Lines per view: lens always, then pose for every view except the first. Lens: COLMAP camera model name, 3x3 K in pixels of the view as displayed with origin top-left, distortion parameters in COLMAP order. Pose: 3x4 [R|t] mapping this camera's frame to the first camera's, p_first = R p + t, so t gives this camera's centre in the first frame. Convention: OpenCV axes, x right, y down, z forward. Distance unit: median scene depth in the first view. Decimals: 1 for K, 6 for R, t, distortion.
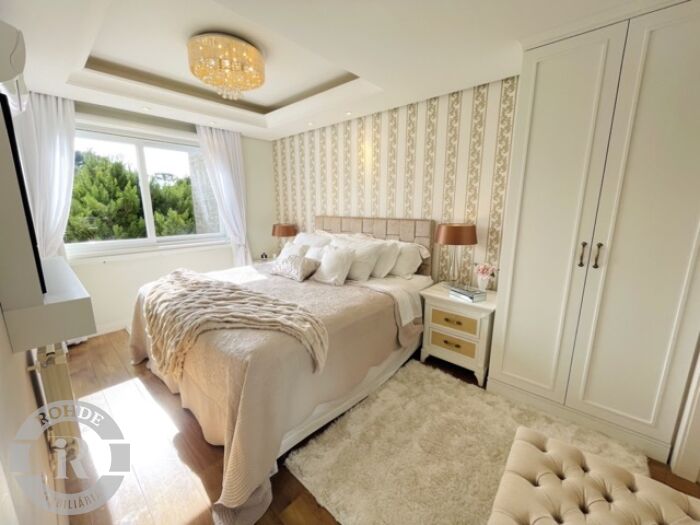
lens RADIAL K [[282.2, 0, 350.0], [0, 282.2, 262.5], [0, 0, 1]] dist [-0.002001, -0.000298]
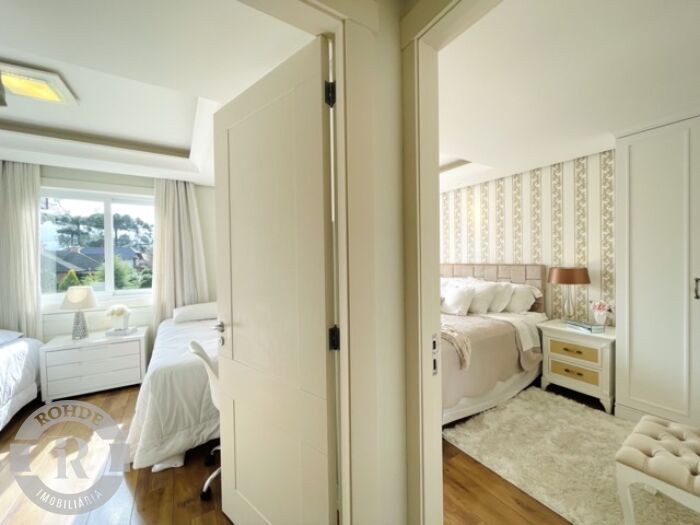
lens RADIAL K [[282.2, 0, 350.0], [0, 282.2, 262.5], [0, 0, 1]] dist [-0.002001, -0.000298]
pose [[0.960241, -0.010651, -0.278970, -0.161793], [-0.040166, 0.983605, -0.175808, 0.084636], [0.276269, 0.180023, 0.944070, -0.354304]]
